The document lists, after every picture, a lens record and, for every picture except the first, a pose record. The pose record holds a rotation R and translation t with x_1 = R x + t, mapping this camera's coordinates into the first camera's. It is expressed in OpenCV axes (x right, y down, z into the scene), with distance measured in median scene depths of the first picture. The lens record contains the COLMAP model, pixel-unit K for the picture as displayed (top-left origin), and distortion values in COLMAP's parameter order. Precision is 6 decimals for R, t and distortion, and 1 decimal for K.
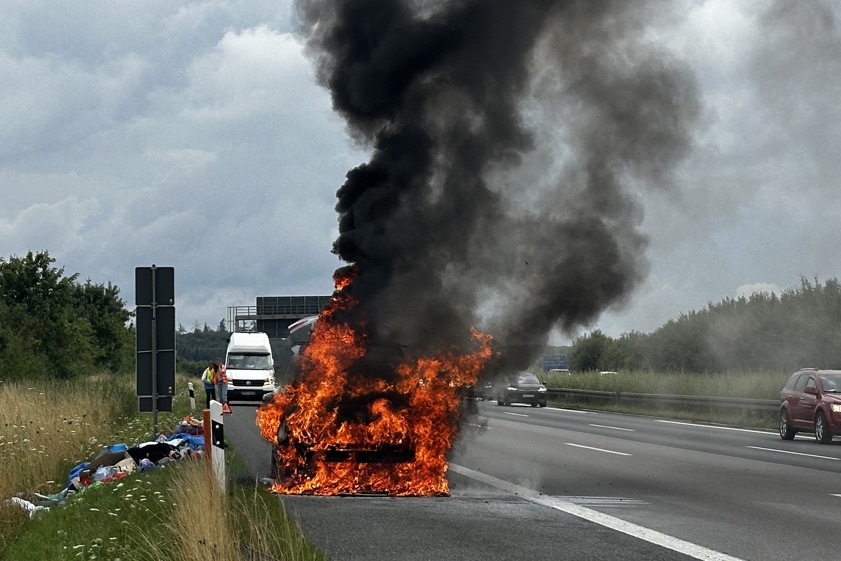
lens RADIAL K [[1366.0, 0, 420.7], [0, 1366.0, 282.0], [0, 0, 1]] dist [-0.061205, 0.000000]
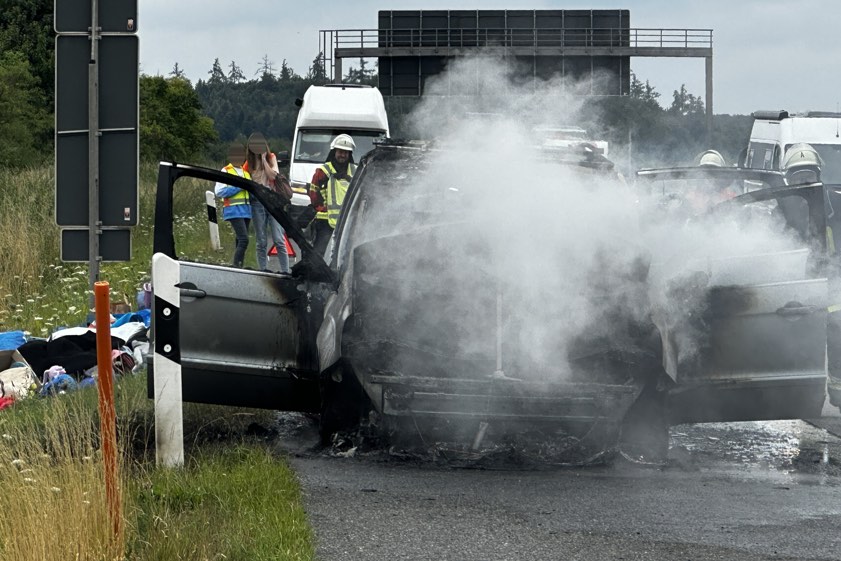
lens RADIAL K [[3791.6, 0, 420.3], [0, 3791.6, 281.0], [0, 0, 1]] dist [-0.878186, 0.000000]
pose [[0.999851, 0.015071, 0.008426, -0.106978], [-0.015623, 0.997432, 0.069892, 0.011896], [-0.007351, -0.070013, 0.997519, -0.316997]]
